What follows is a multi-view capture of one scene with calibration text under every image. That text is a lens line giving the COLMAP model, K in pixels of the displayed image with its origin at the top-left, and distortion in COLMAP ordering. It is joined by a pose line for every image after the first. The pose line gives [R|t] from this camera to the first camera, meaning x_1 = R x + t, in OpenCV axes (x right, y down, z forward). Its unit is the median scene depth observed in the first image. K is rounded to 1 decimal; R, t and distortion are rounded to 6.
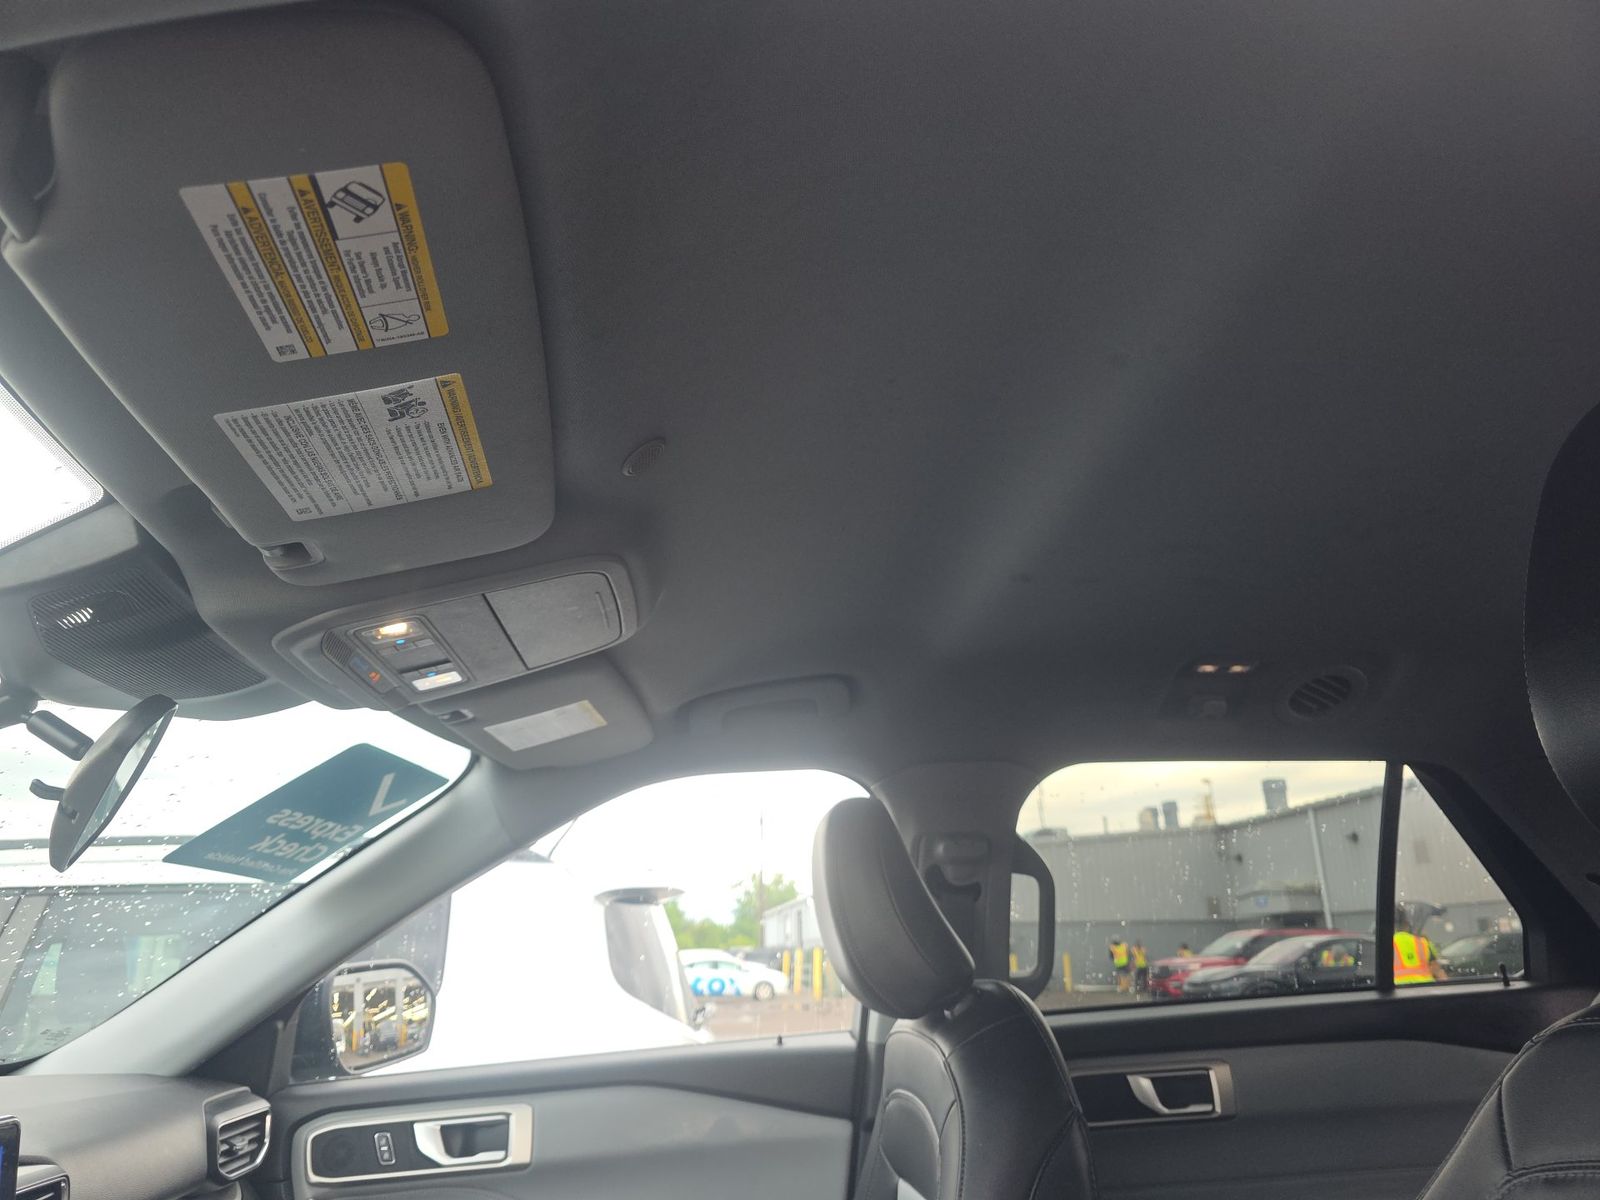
lens RADIAL K [[1097.6, 0, 807.4], [0, 1097.6, 623.4], [0, 0, 1]] dist [0.030463, -0.023270]
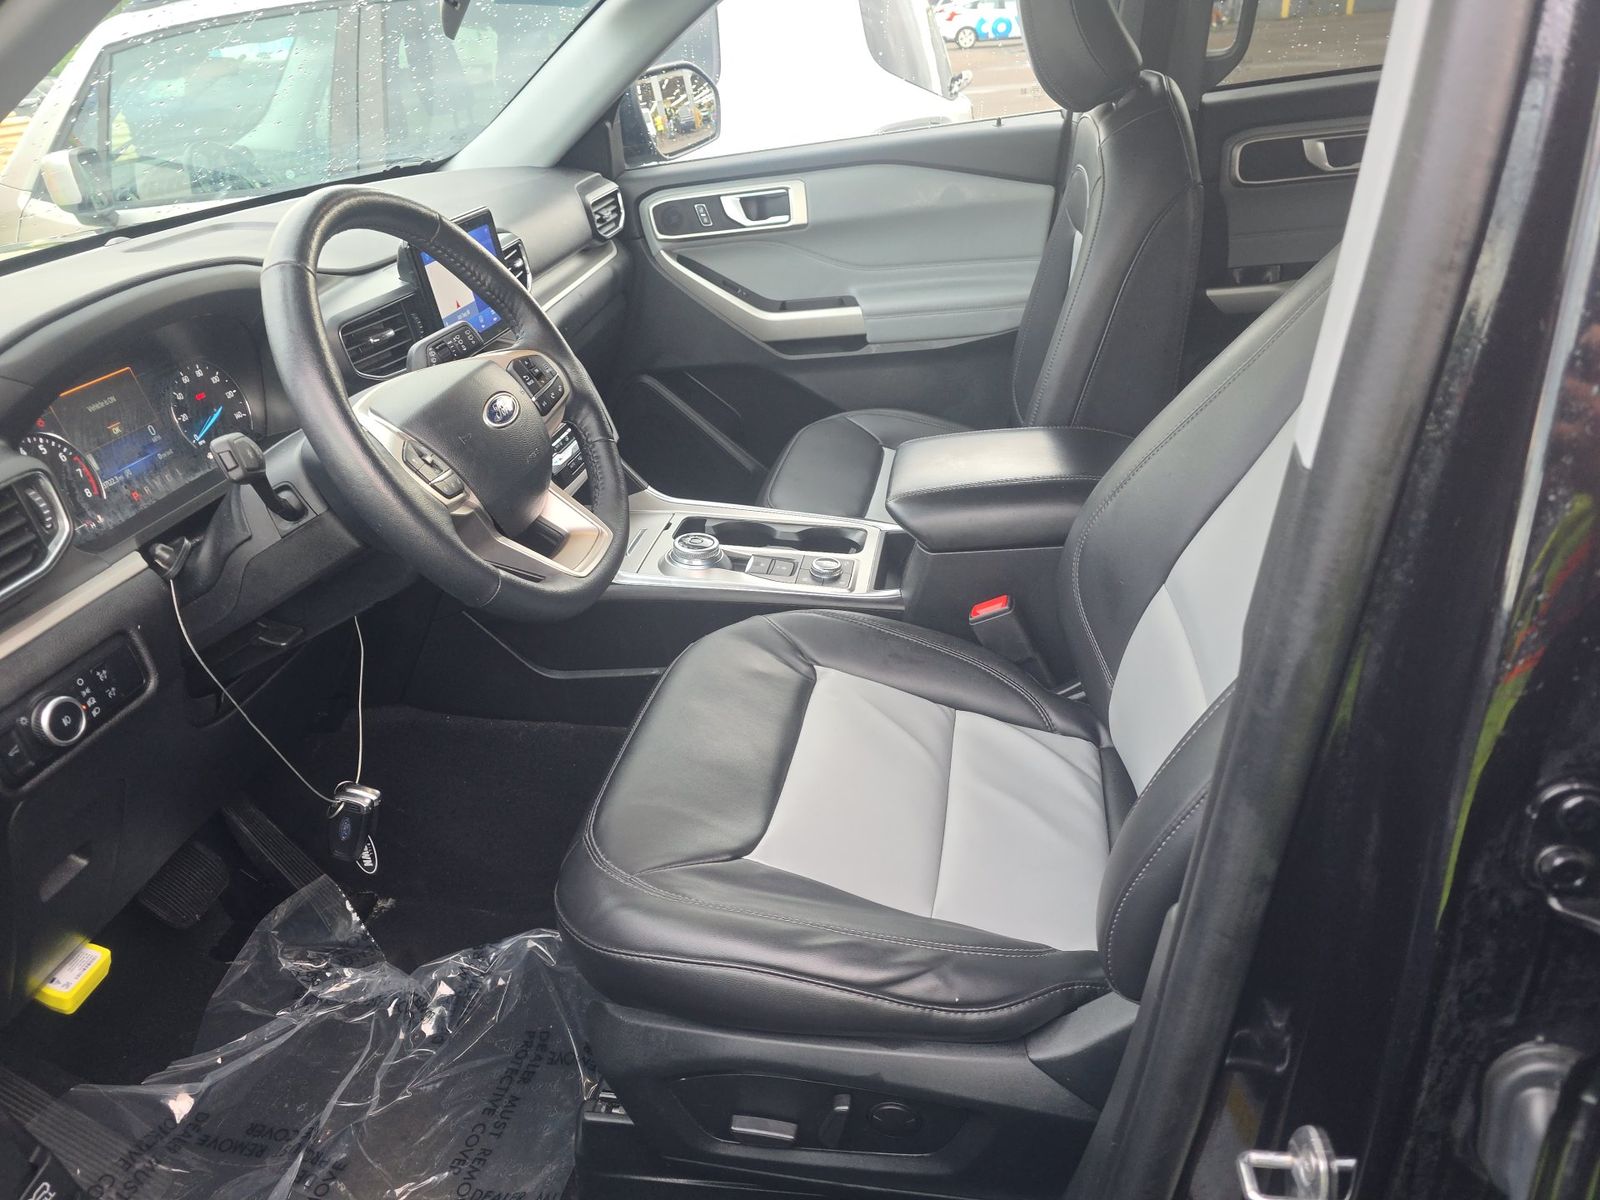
lens RADIAL K [[1097.6, 0, 807.4], [0, 1097.6, 623.4], [0, 0, 1]] dist [0.030463, -0.023270]
pose [[0.970792, 0.064737, -0.231022, 0.089796], [0.123468, 0.690812, 0.712415, -0.130430], [0.205712, -0.720131, 0.662642, -0.238673]]
